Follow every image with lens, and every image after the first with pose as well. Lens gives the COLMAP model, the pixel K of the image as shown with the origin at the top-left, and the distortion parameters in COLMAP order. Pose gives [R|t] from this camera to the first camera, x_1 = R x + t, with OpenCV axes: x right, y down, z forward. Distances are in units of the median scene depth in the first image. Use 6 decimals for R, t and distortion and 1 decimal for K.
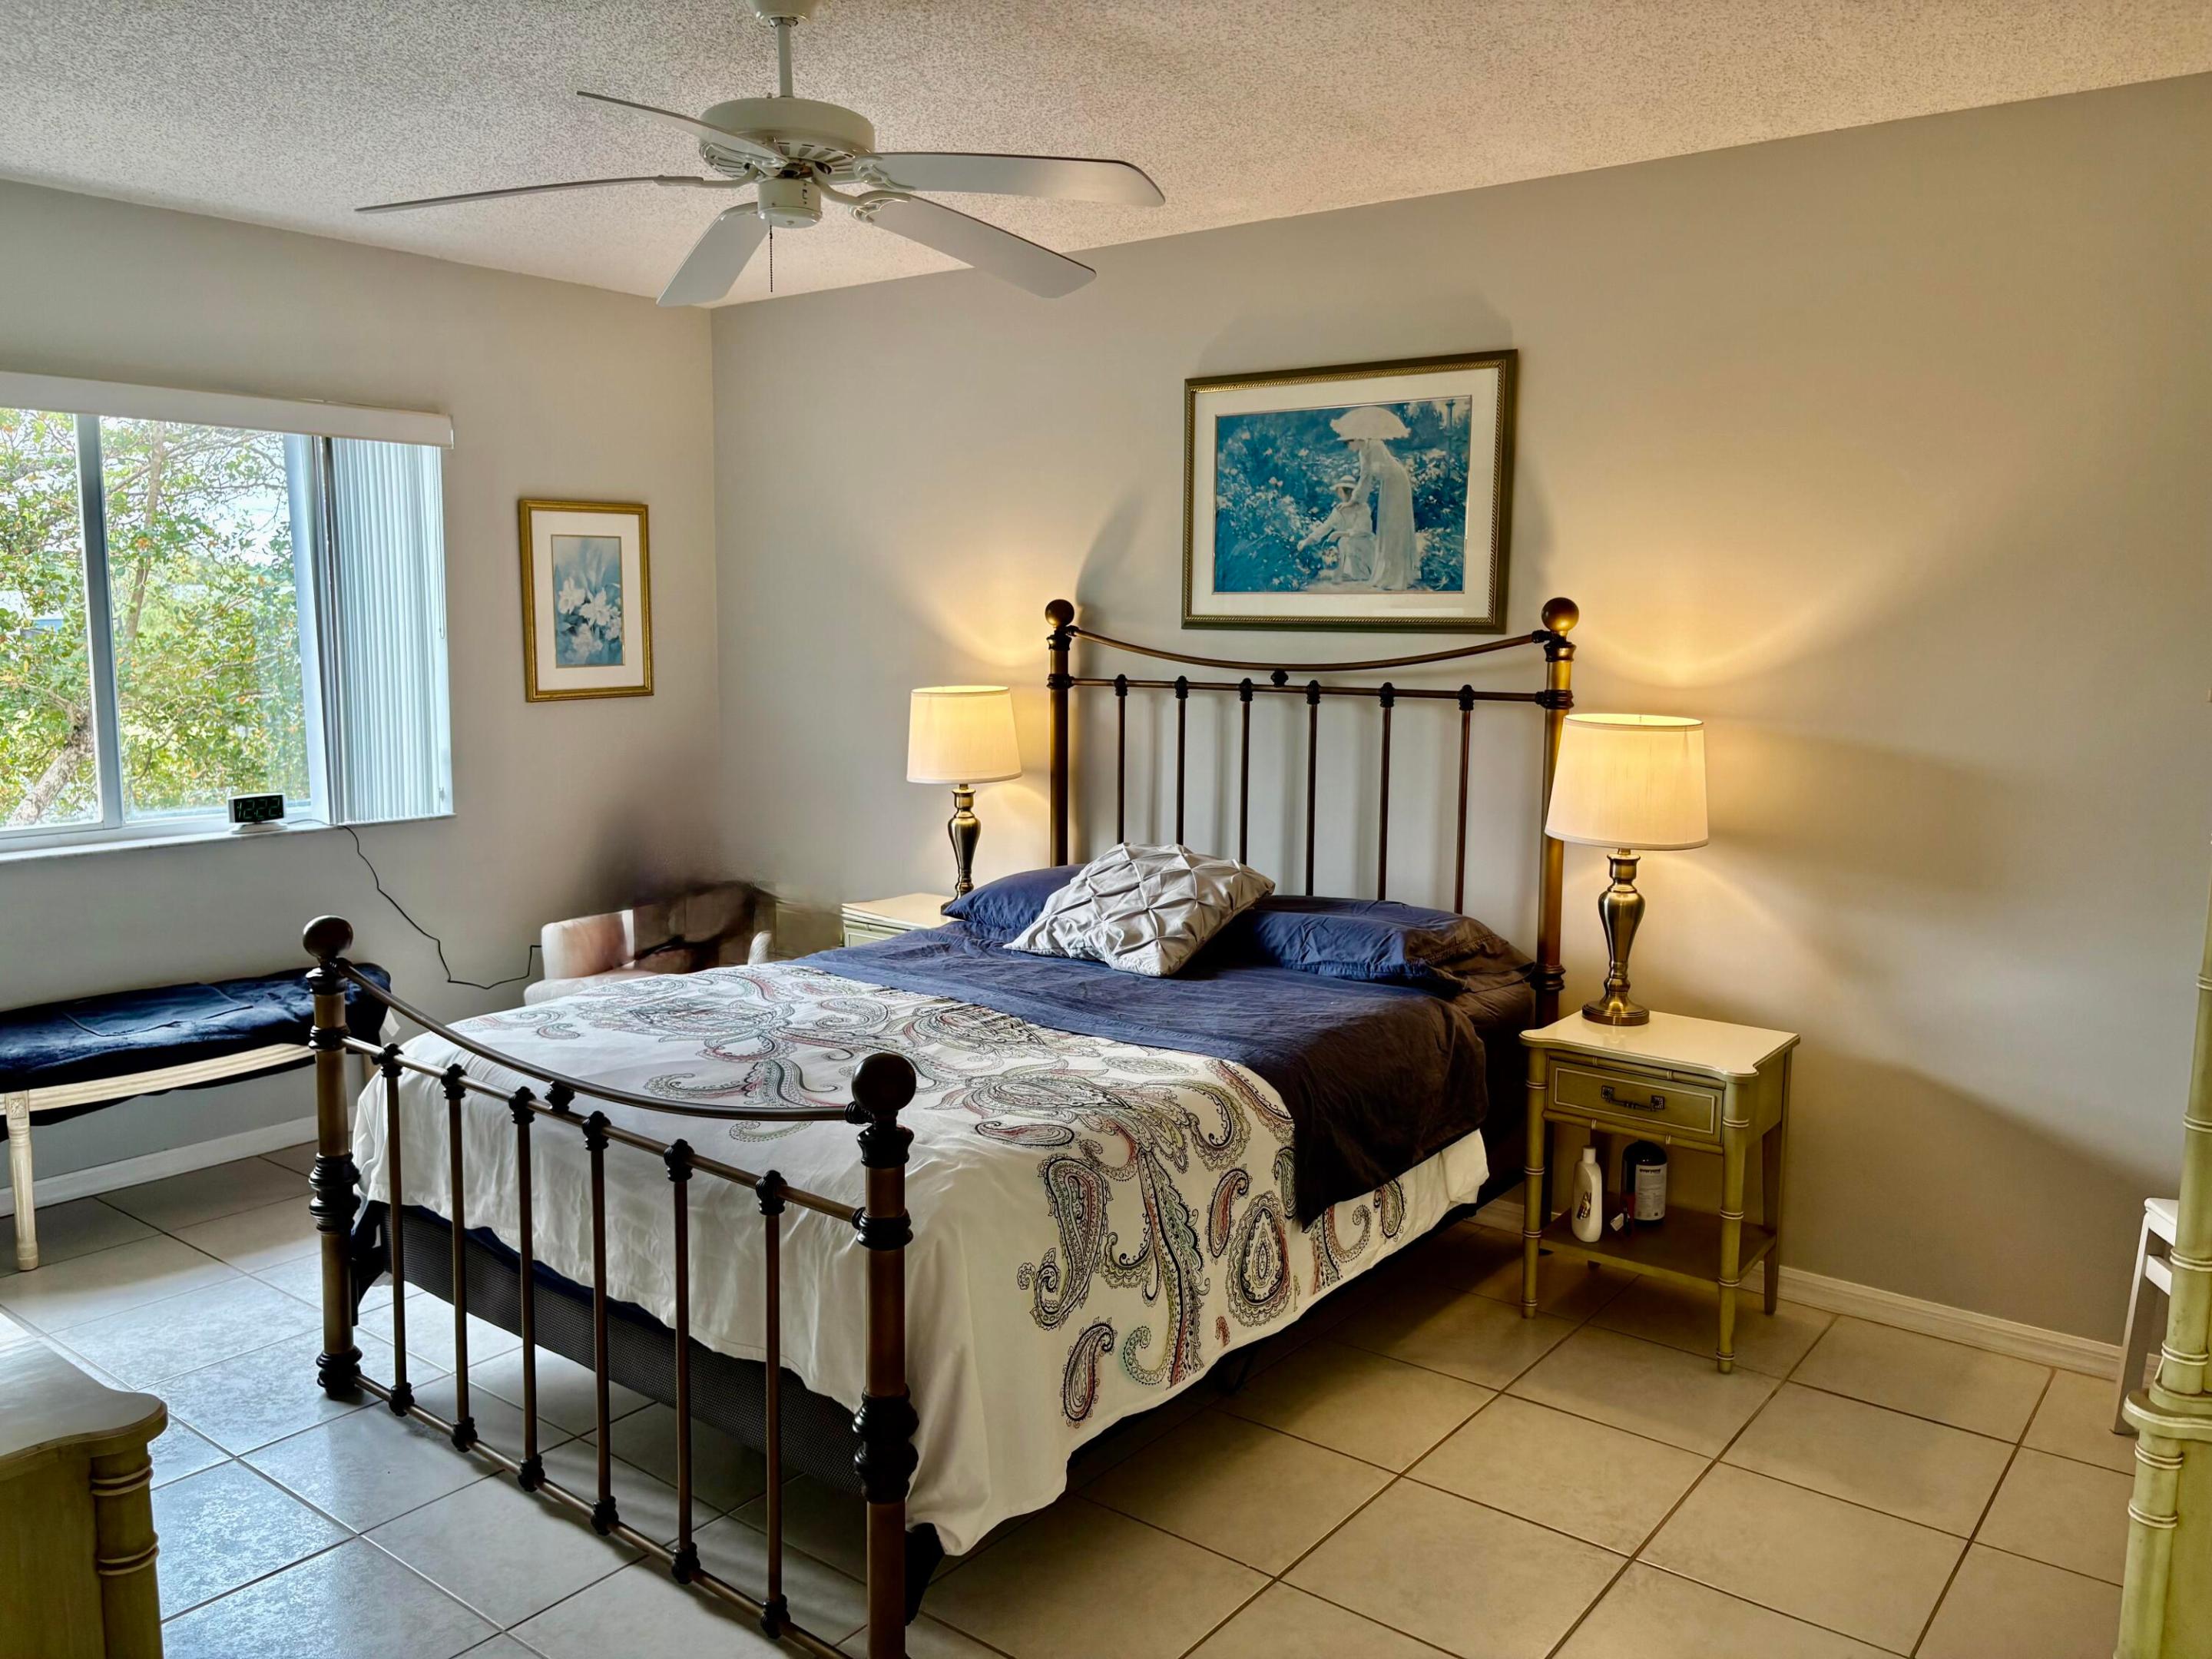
lens RADIAL K [[1679.9, 0, 1099.5], [0, 1679.9, 831.8], [0, 0, 1]] dist [0.047427, -0.010334]
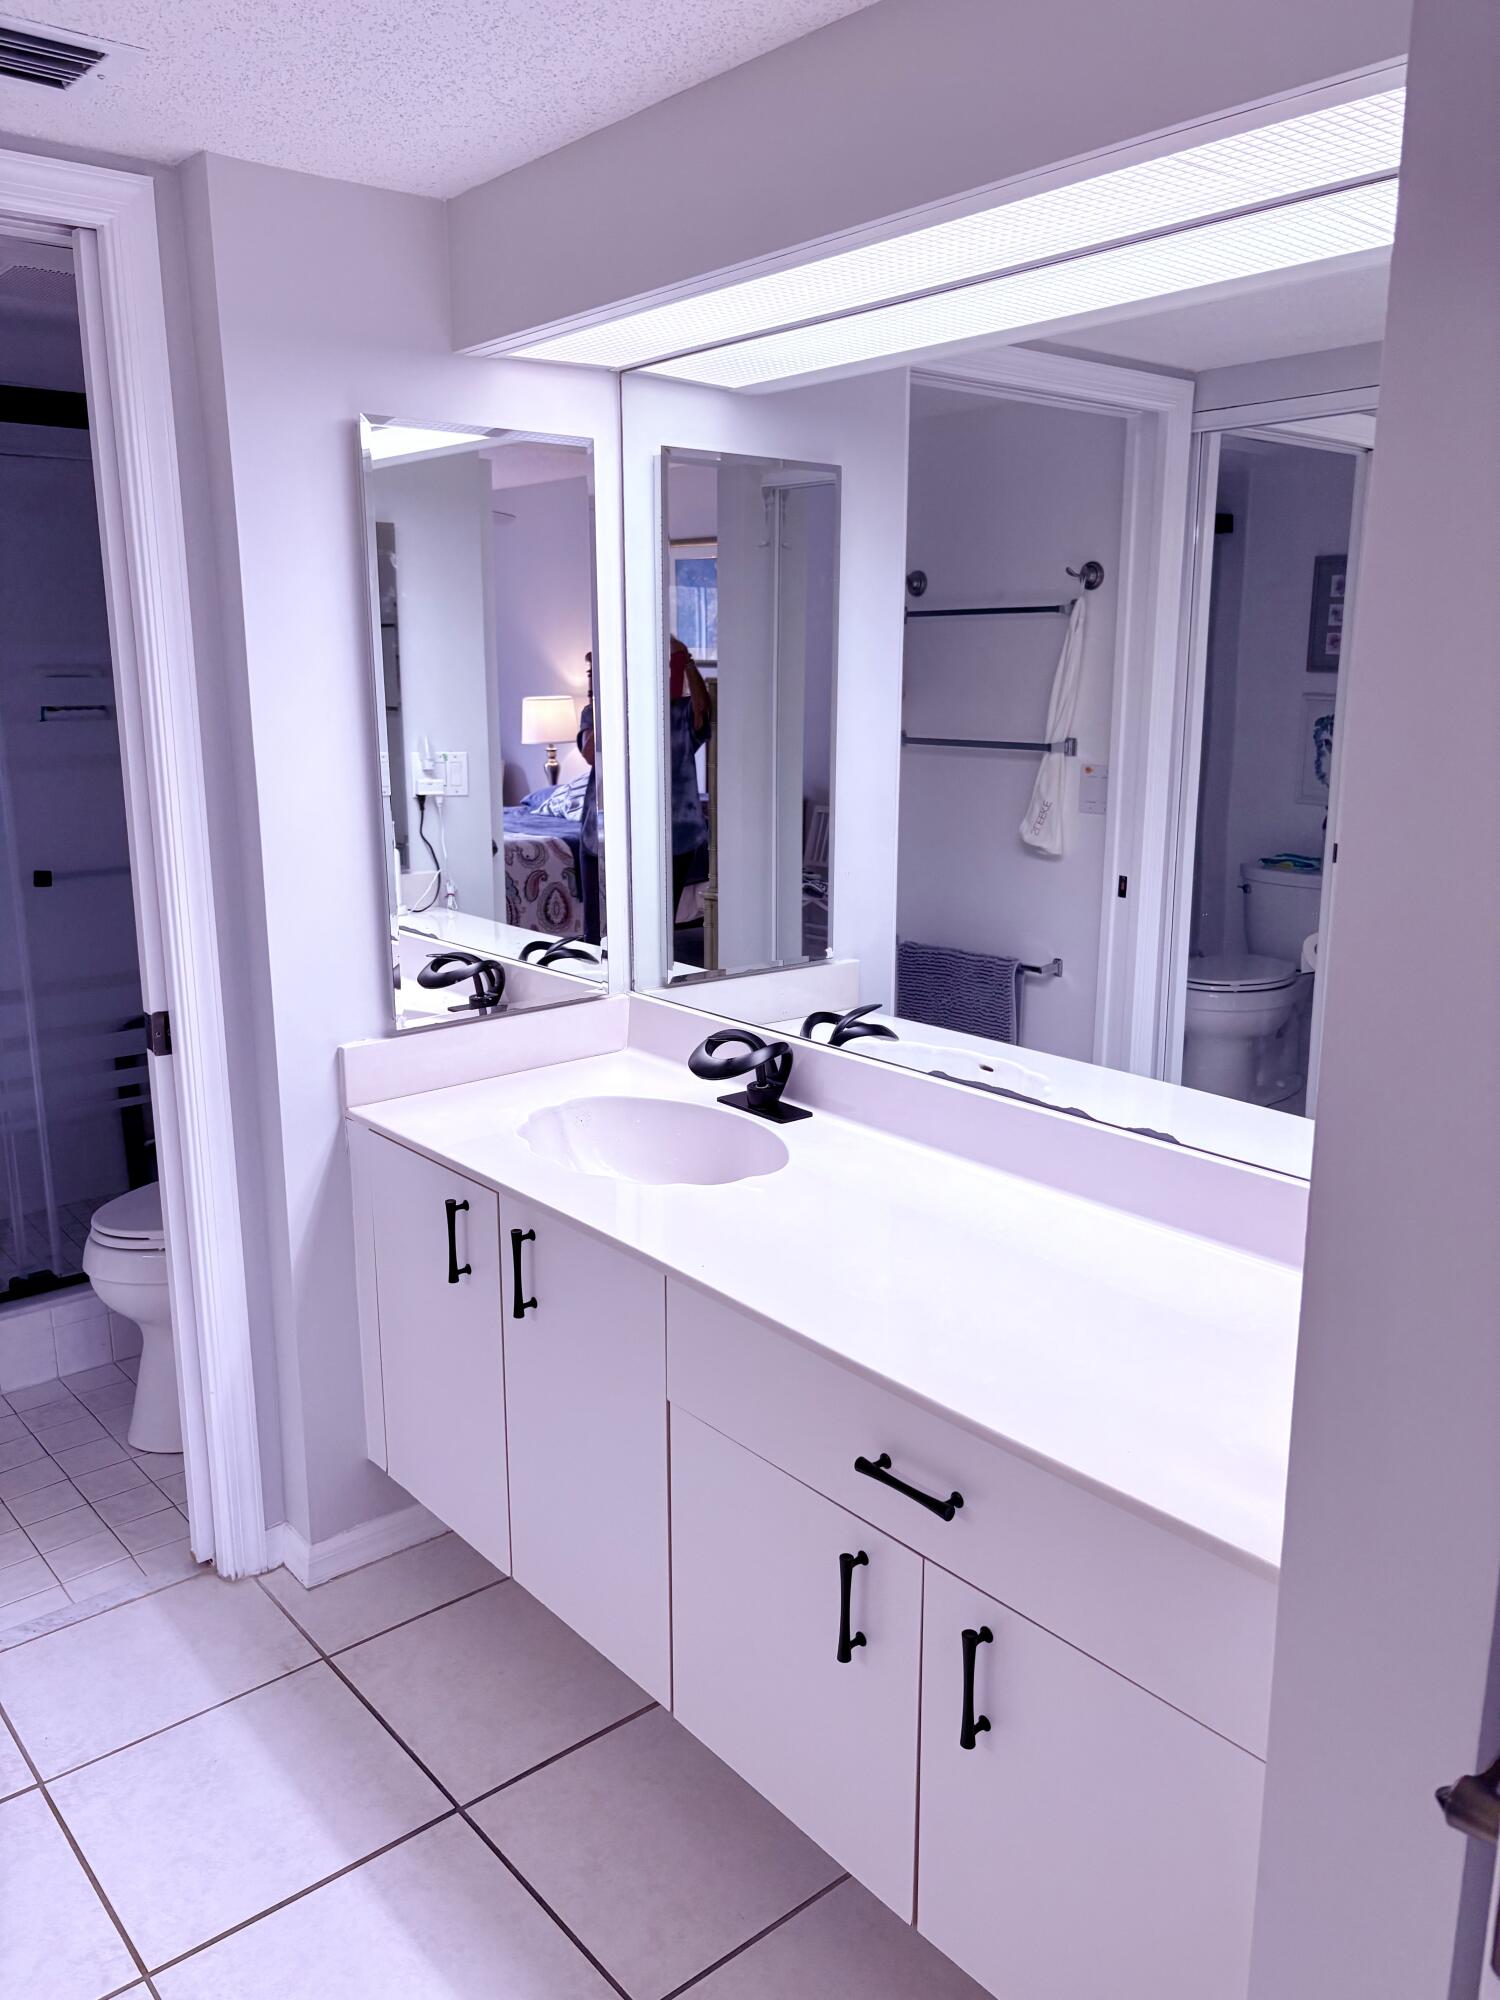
lens RADIAL K [[1518.9, 0, 752.3], [0, 1518.9, 996.2], [0, 0, 1]] dist [0.047427, -0.010334]
pose [[0.980562, 0.035622, -0.192950, 0.862218], [-0.018235, 0.995670, 0.091149, 0.166790], [0.195361, -0.085858, 0.976966, -1.288545]]
